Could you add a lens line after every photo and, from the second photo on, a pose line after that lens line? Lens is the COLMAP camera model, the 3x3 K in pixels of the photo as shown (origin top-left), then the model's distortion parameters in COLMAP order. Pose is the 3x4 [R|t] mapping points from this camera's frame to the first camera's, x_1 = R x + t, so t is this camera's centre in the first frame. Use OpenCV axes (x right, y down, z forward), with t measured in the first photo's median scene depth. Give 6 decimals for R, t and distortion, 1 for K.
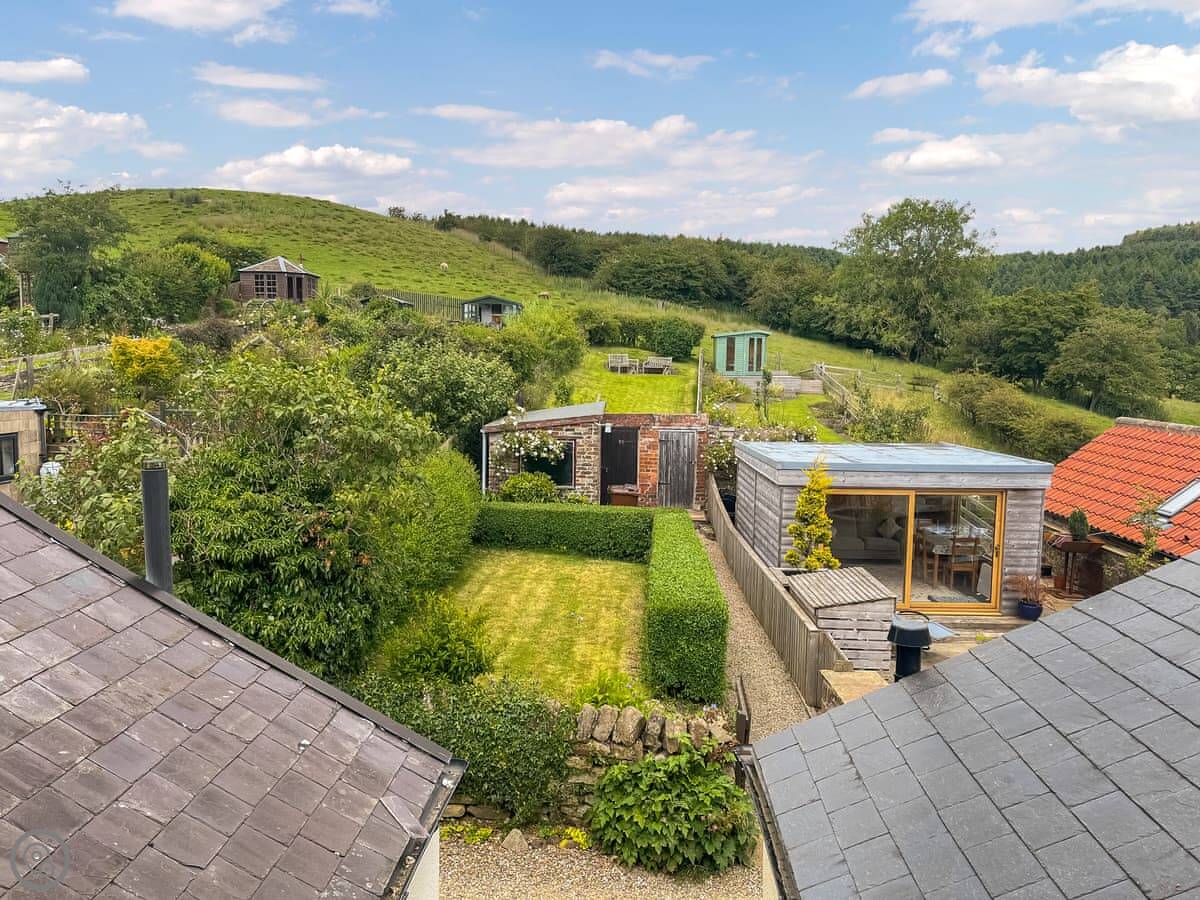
lens RADIAL K [[945.3, 0, 606.9], [0, 945.3, 440.0], [0, 0, 1]] dist [0.077815, -0.107164]
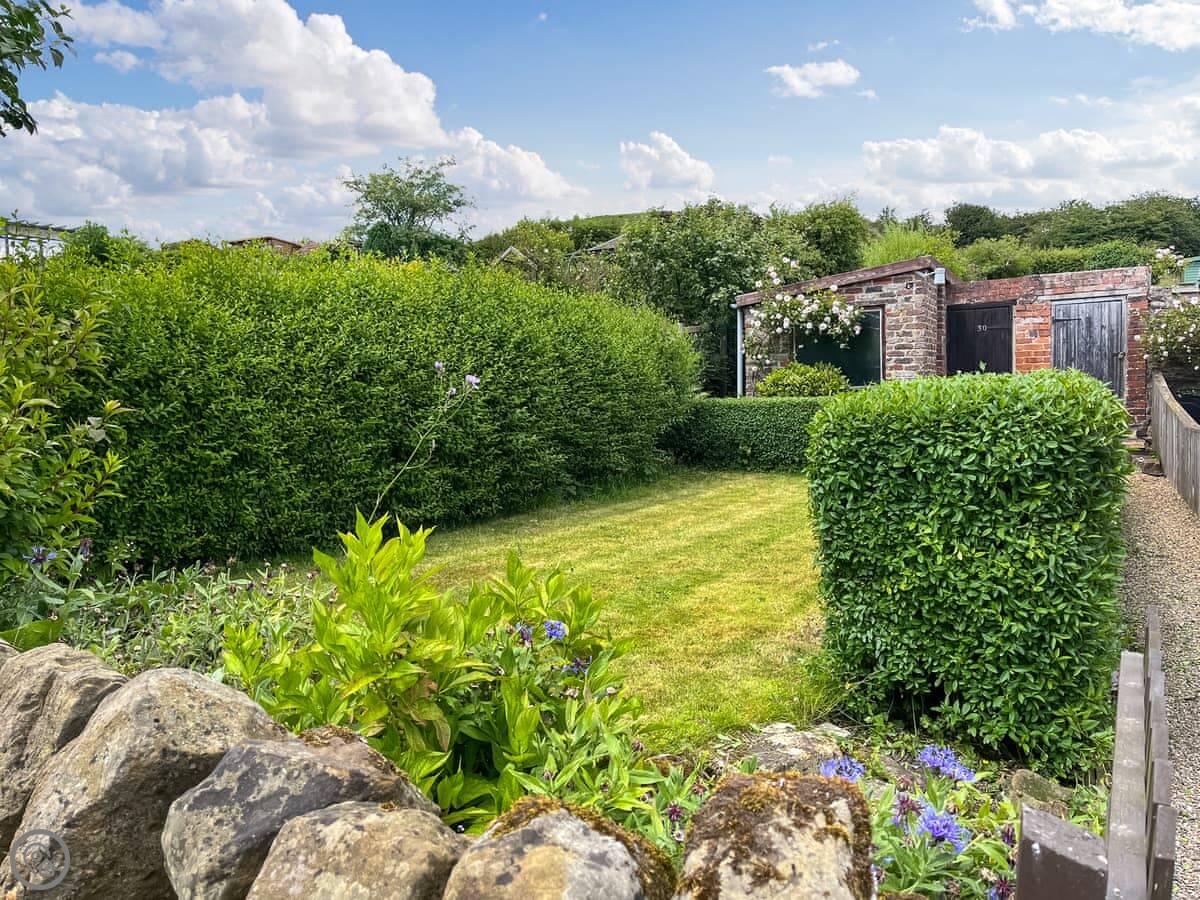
lens RADIAL K [[945.3, 0, 606.9], [0, 945.3, 440.0], [0, 0, 1]] dist [0.077815, -0.107164]
pose [[0.904281, -0.014105, -0.426705, 0.063118], [-0.005203, 0.999016, -0.044050, 0.110934], [0.426906, 0.042054, 0.903317, 0.391963]]
